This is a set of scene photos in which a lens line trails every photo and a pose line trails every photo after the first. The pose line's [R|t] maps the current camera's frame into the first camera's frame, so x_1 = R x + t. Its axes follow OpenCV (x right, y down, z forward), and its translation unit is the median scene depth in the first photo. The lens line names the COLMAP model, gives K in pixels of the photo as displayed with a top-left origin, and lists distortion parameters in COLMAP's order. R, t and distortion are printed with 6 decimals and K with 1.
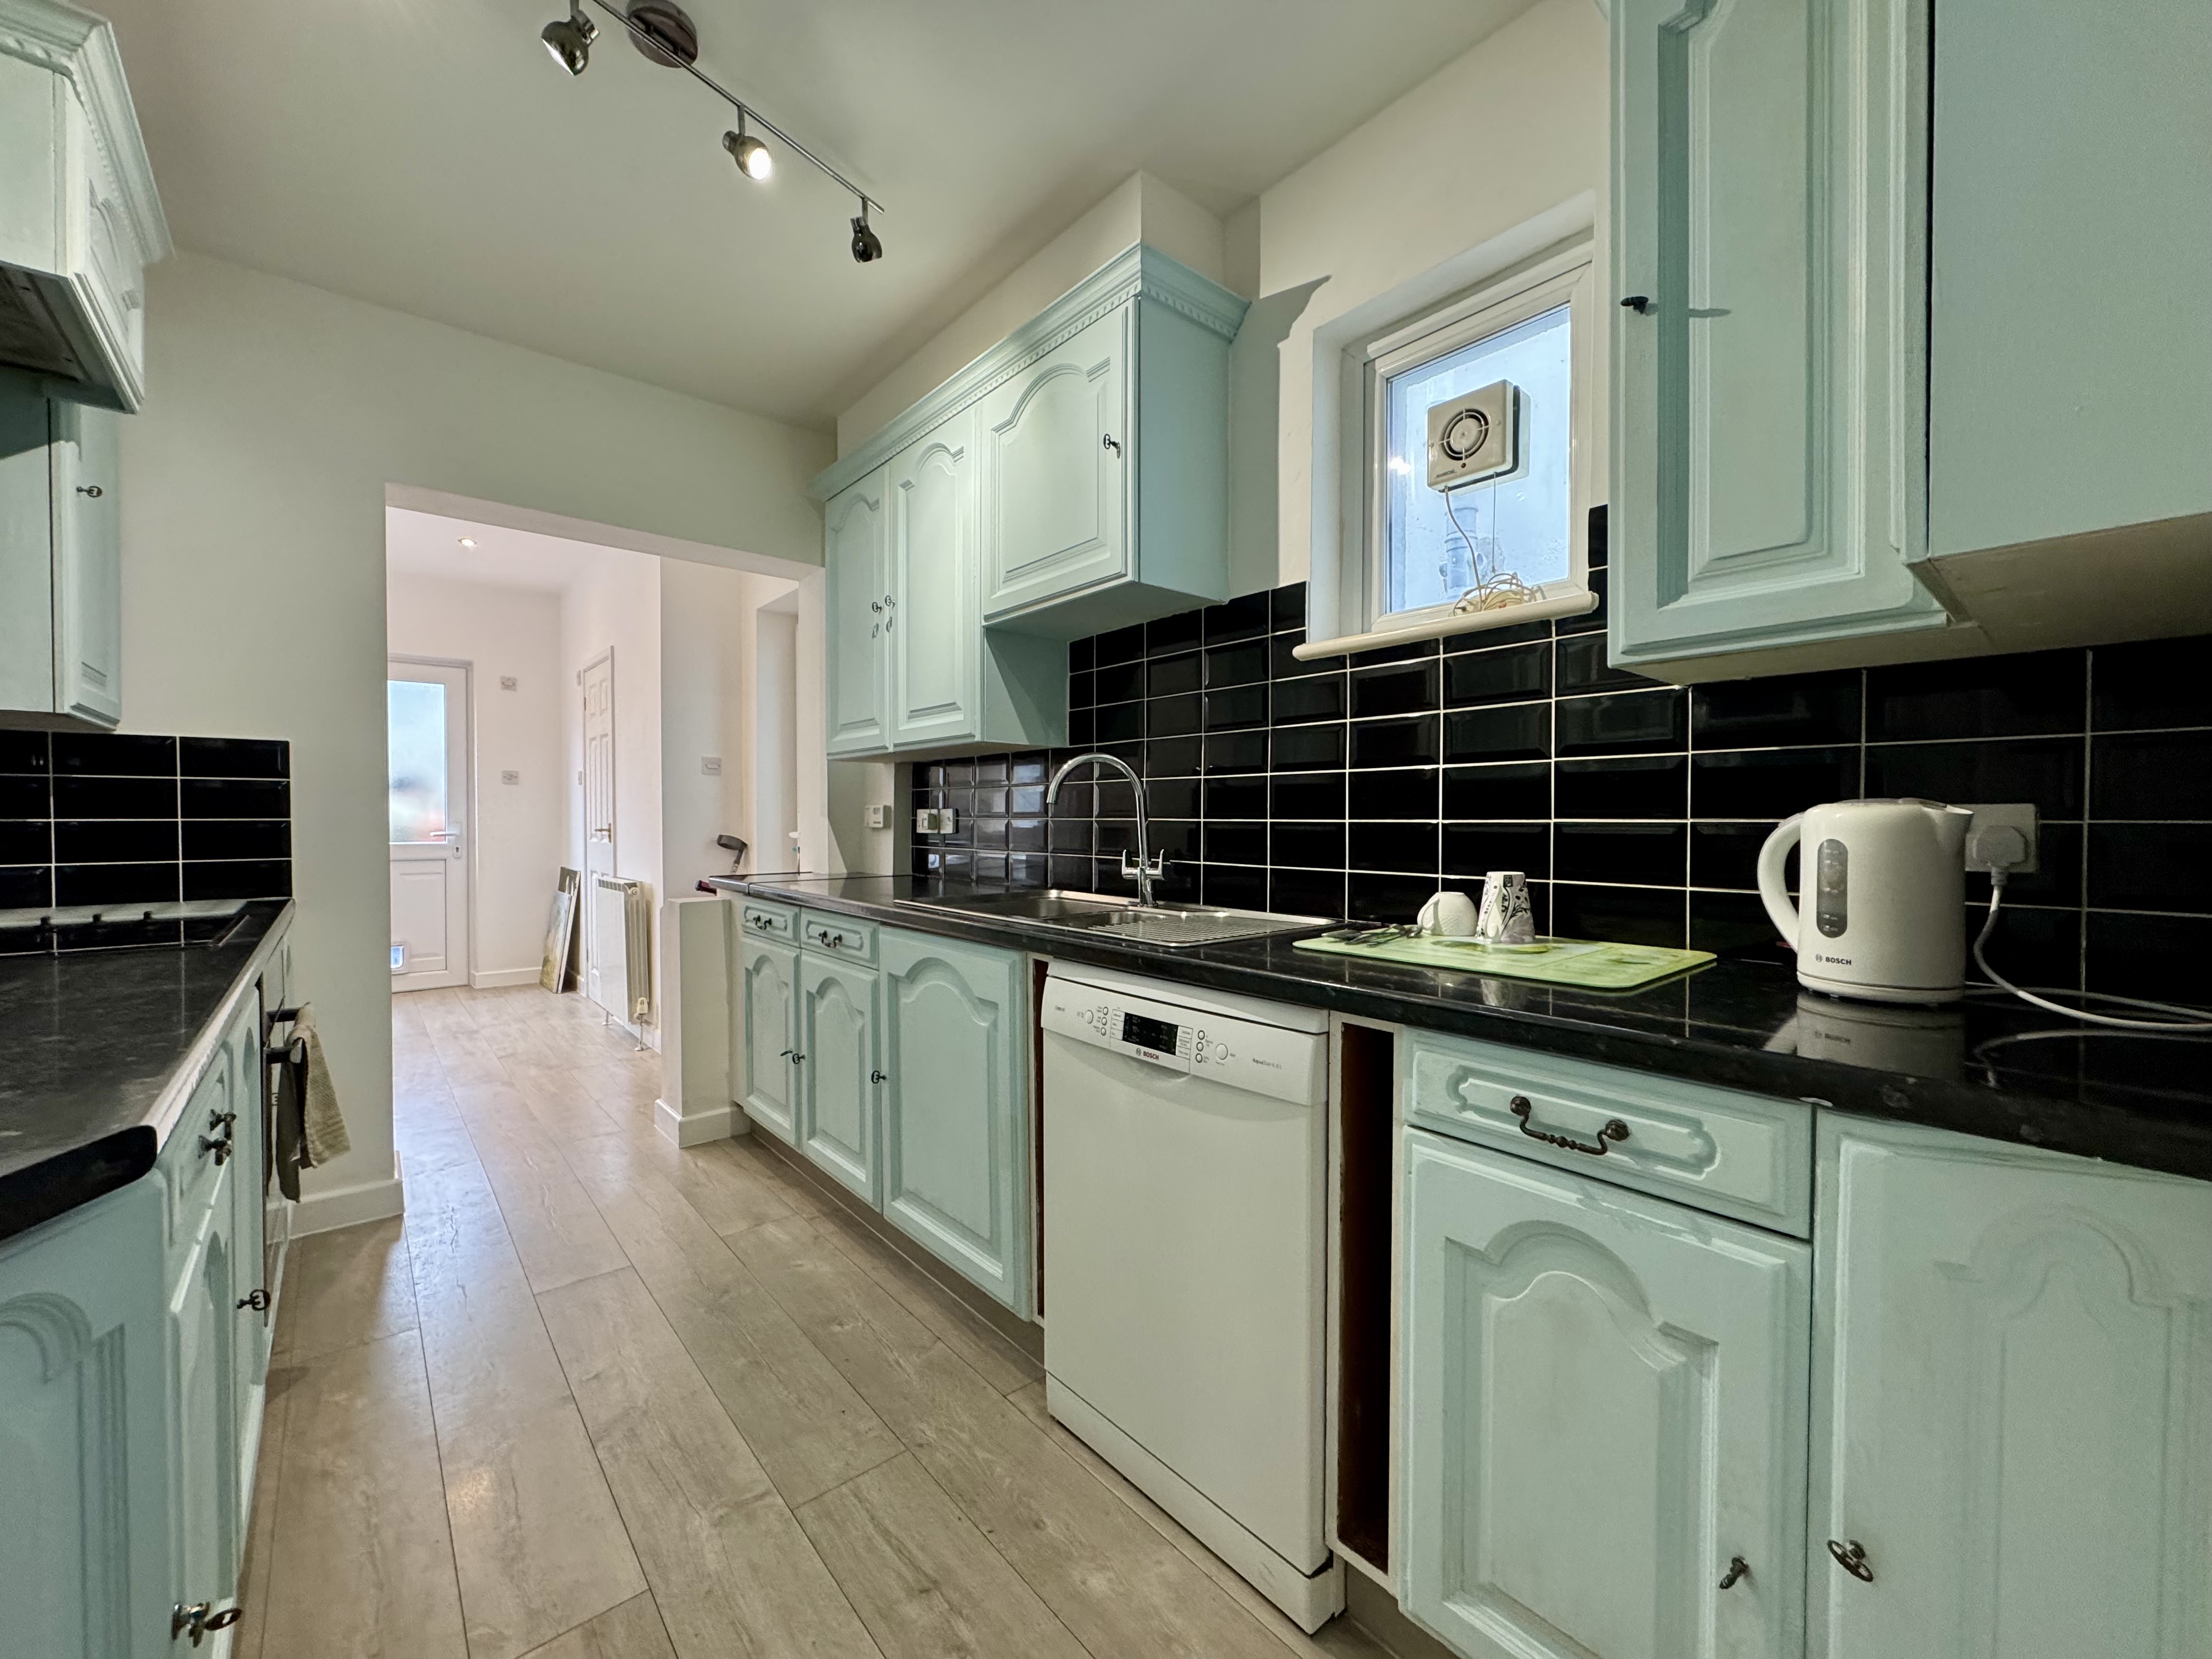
lens RADIAL K [[881.1, 0, 1111.8], [0, 881.1, 832.1], [0, 0, 1]] dist [-0.001128, -0.000083]
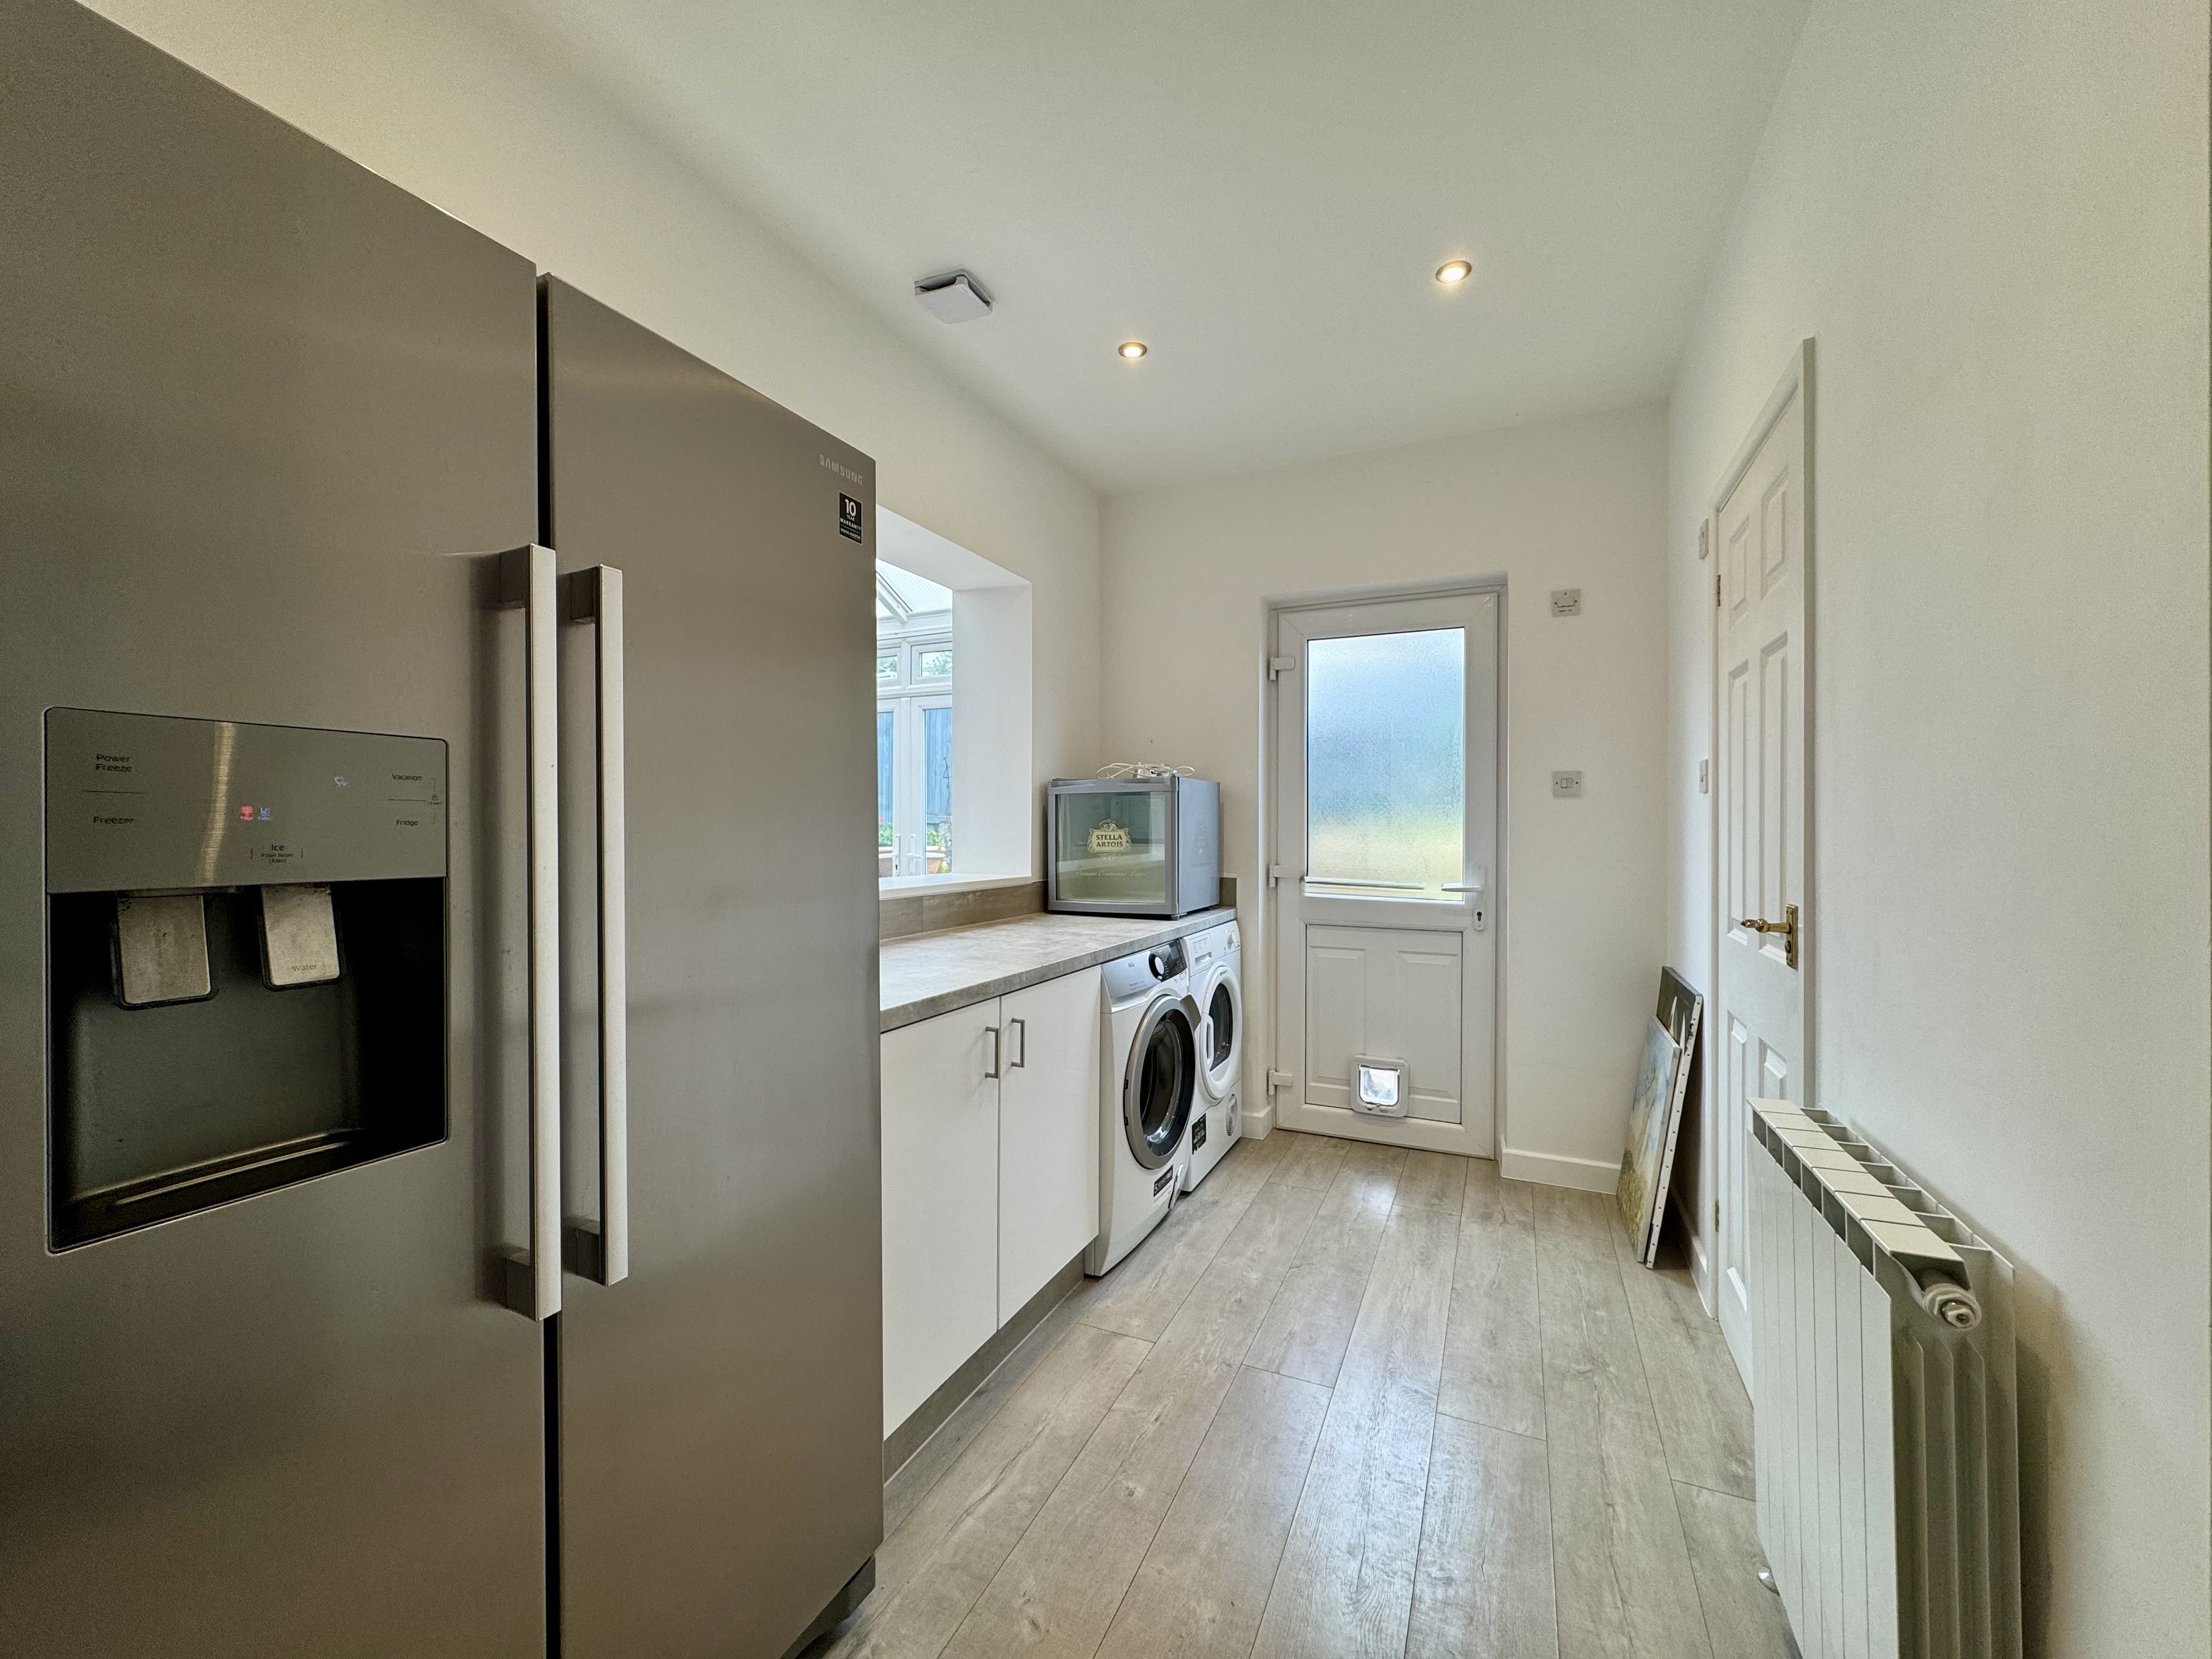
lens RADIAL K [[881.1, 0, 1111.8], [0, 881.1, 832.1], [0, 0, 1]] dist [-0.001128, -0.000083]
pose [[0.413725, 0.004076, -0.910393, -0.328824], [-0.011491, 0.999934, -0.000745, -0.030804], [0.910330, 0.010770, 0.413744, 0.553329]]
